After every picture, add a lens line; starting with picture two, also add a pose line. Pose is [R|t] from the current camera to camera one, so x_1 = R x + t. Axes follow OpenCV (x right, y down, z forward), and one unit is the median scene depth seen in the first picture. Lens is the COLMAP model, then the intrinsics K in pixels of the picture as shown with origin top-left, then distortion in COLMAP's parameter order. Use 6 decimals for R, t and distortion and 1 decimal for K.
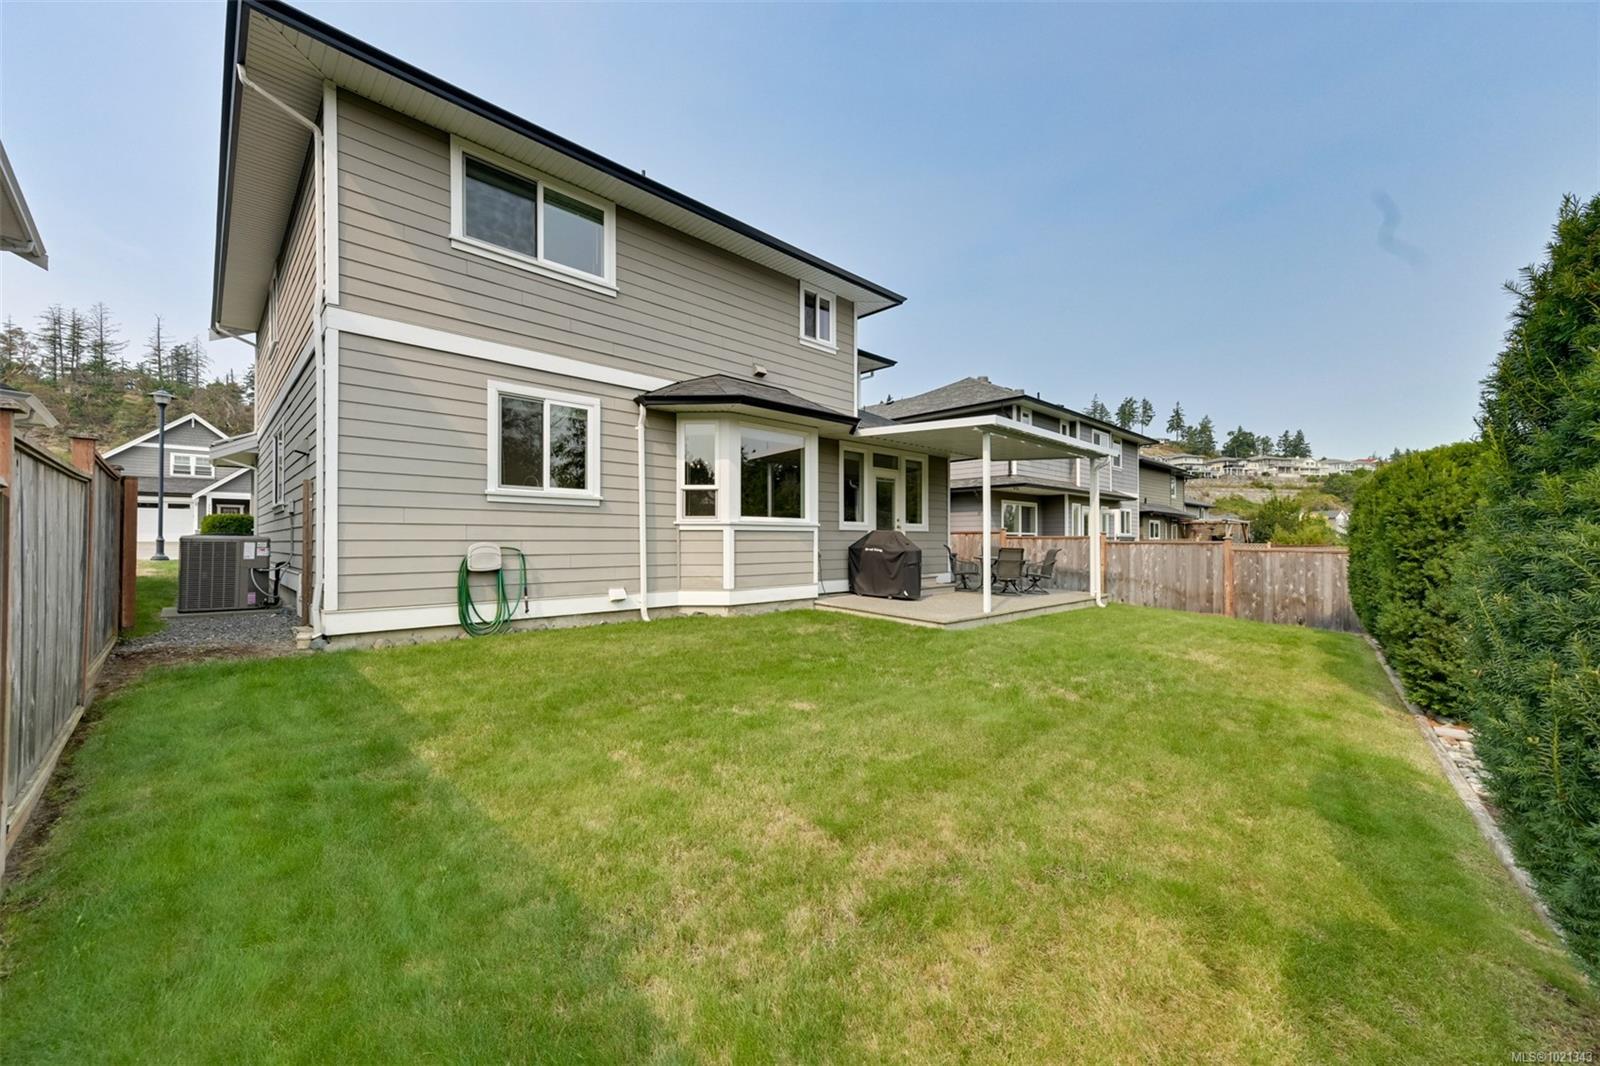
lens RADIAL K [[614.9, 0, 800.0], [0, 614.9, 533.0], [0, 0, 1]] dist [0.023394, 0.000486]
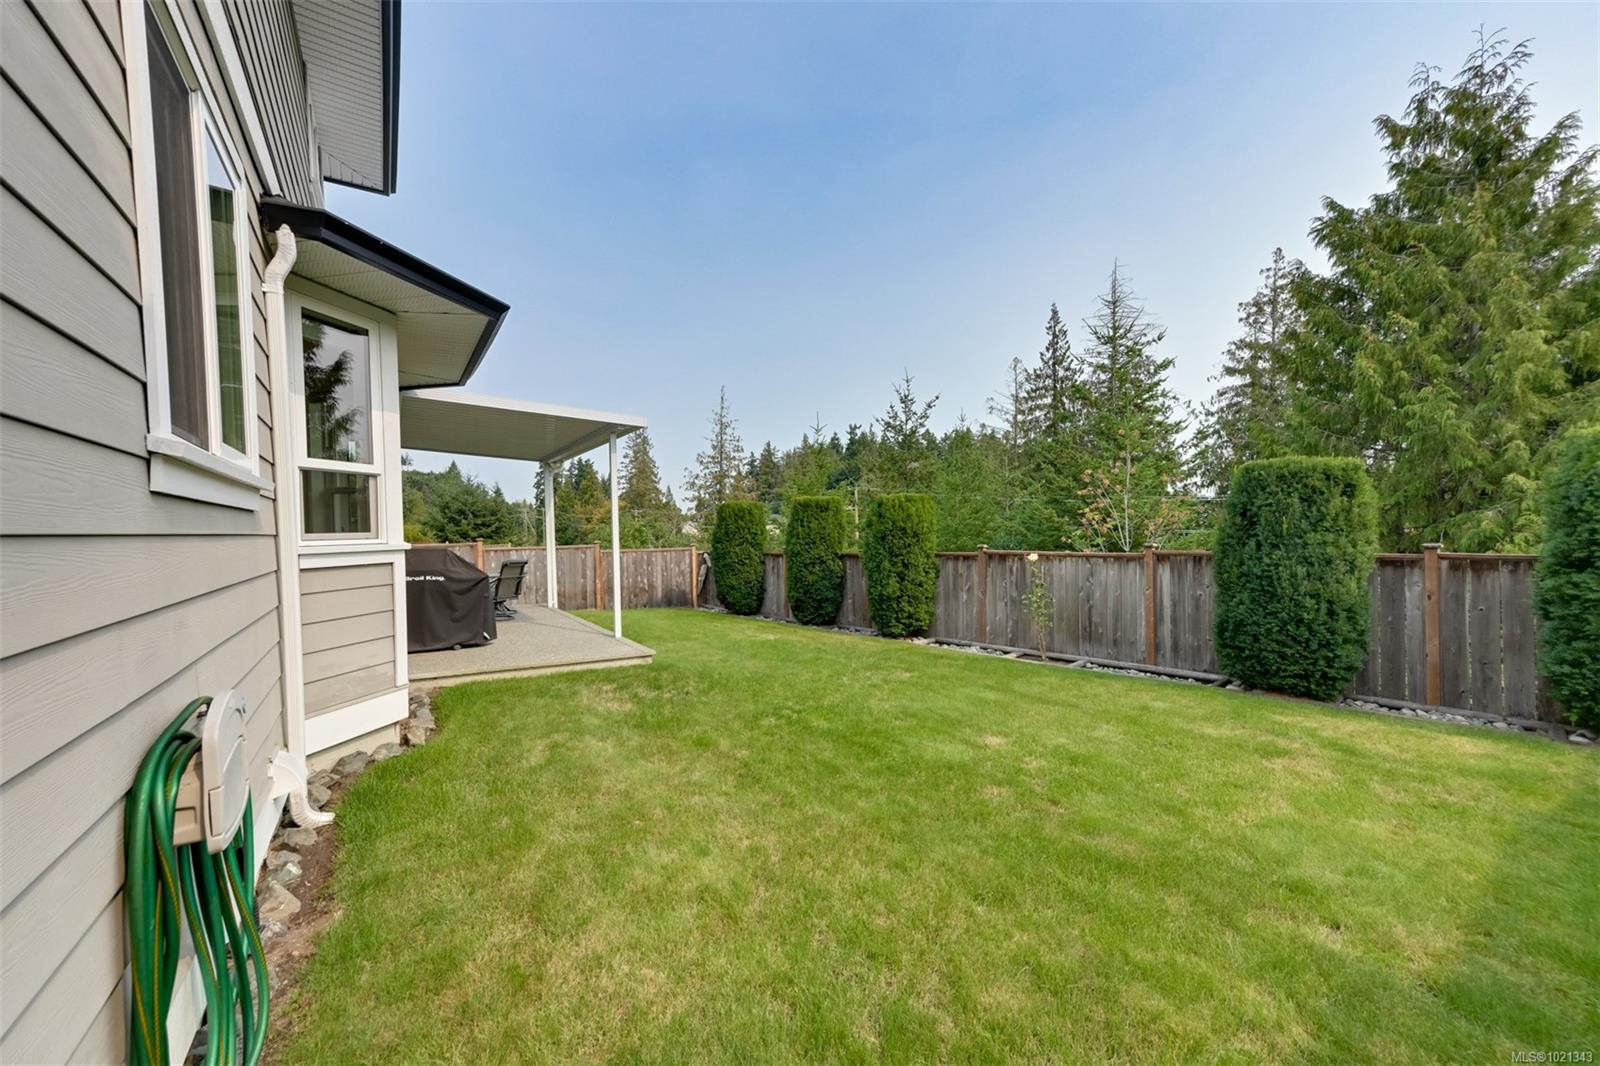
lens RADIAL K [[614.9, 0, 800.0], [0, 614.9, 533.0], [0, 0, 1]] dist [0.023394, 0.000486]
pose [[0.177957, -0.015168, 0.983921, -0.536640], [0.007065, 0.999875, 0.014136, -0.031647], [-0.984013, 0.004435, 0.178042, 0.608159]]
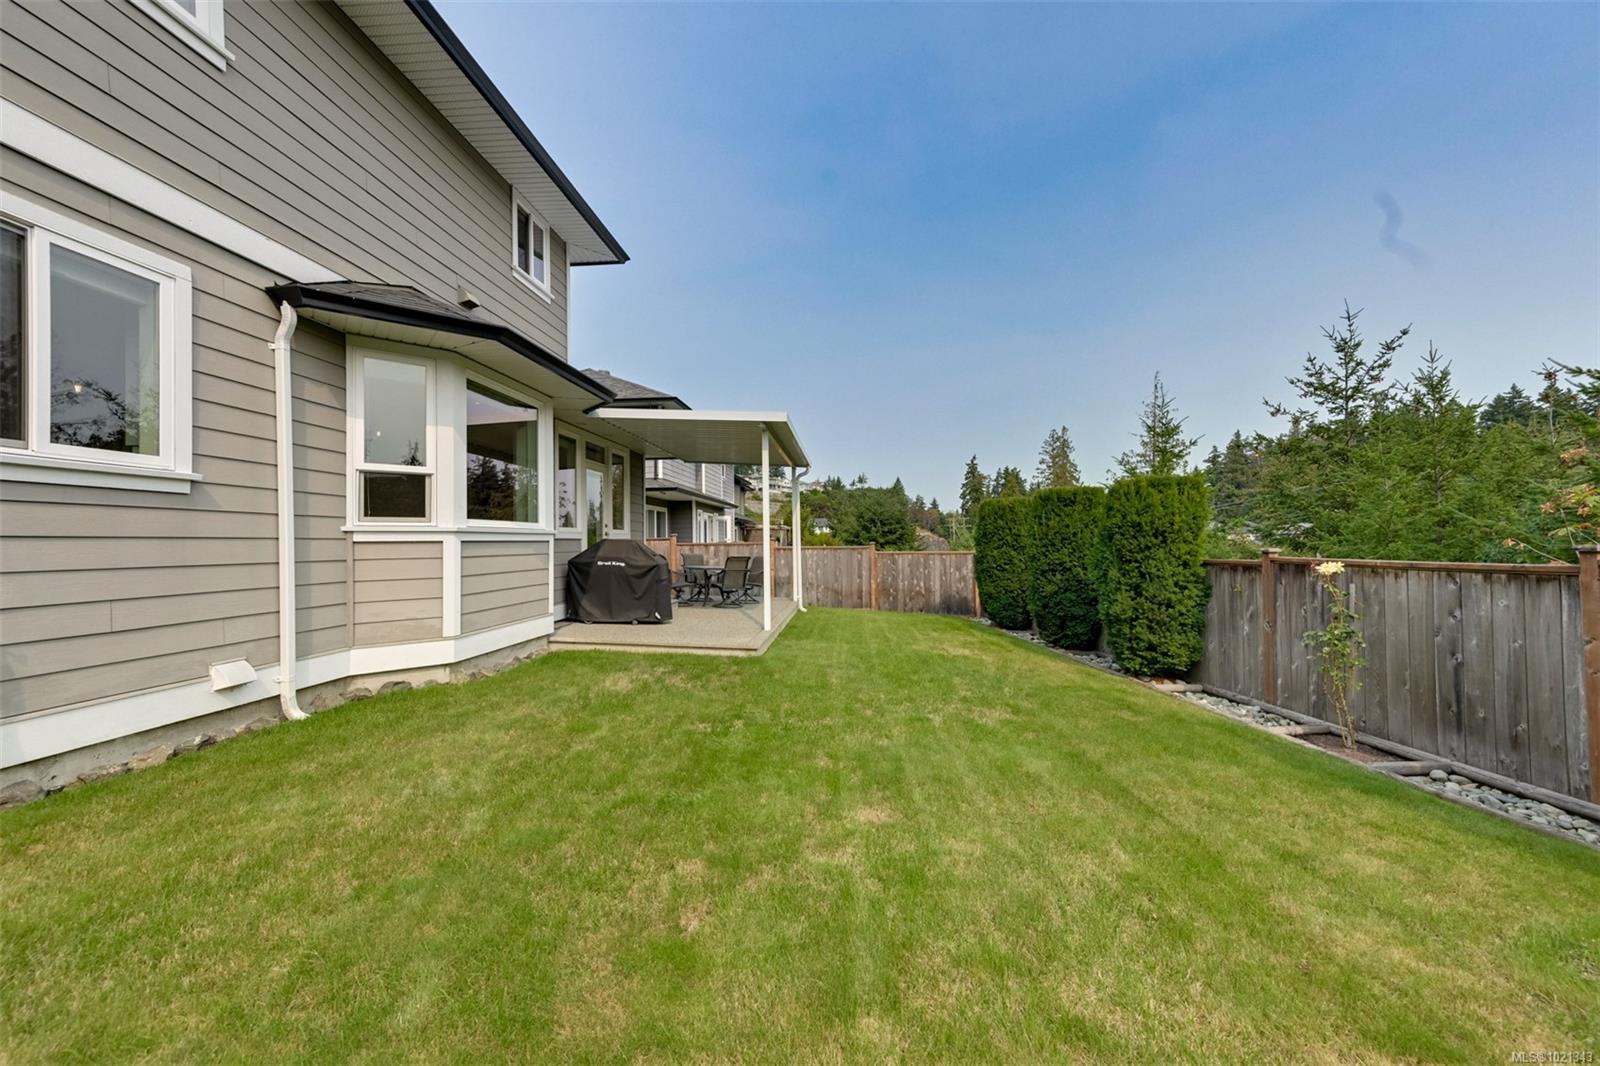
lens RADIAL K [[617.8, 0, 802.0], [0, 617.8, 526.0], [0, 0, 1]] dist [0.022866, 0.000296]
pose [[0.752428, 0.007942, 0.658626, -0.263887], [0.003670, 0.999861, -0.016249, -0.008252], [-0.658664, 0.014643, 0.752295, 0.297135]]
